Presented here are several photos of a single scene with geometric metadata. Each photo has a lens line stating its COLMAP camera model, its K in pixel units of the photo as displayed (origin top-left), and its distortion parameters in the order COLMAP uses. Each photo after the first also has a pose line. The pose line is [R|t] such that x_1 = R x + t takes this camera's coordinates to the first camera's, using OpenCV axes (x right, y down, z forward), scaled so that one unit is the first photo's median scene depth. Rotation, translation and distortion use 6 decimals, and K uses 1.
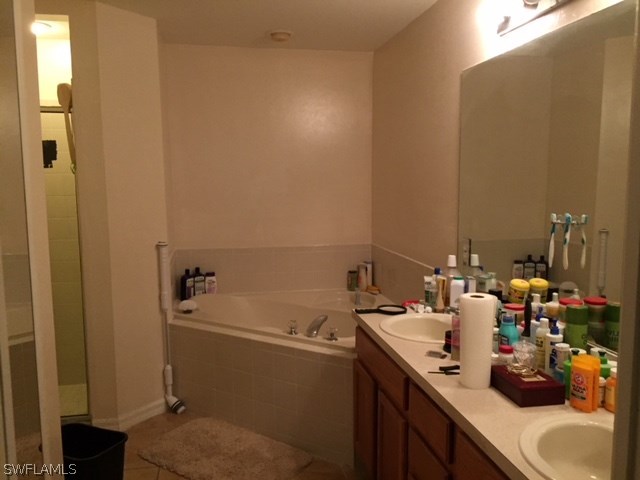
lens RADIAL K [[559.9, 0, 321.7], [0, 559.9, 241.6], [0, 0, 1]] dist [0.058397, -0.082205]
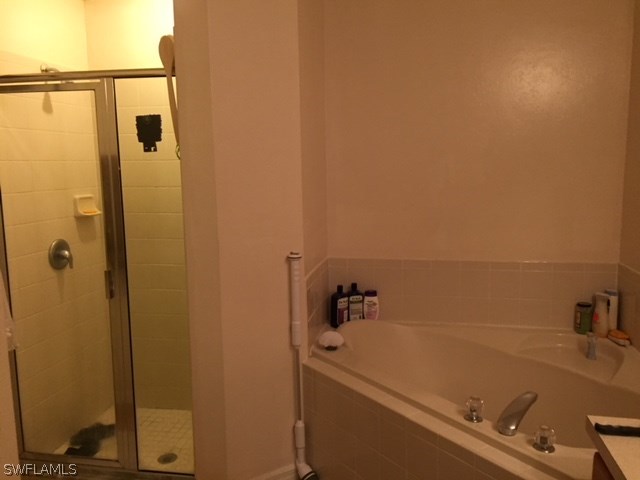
lens RADIAL K [[559.9, 0, 316.8], [0, 559.9, 244.2], [0, 0, 1]] dist [0.058397, -0.082205]
pose [[0.928852, 0.043755, -0.367857, 0.005775], [-0.033183, 0.998836, 0.035019, -0.034180], [0.368961, -0.020321, 0.929223, 0.320561]]
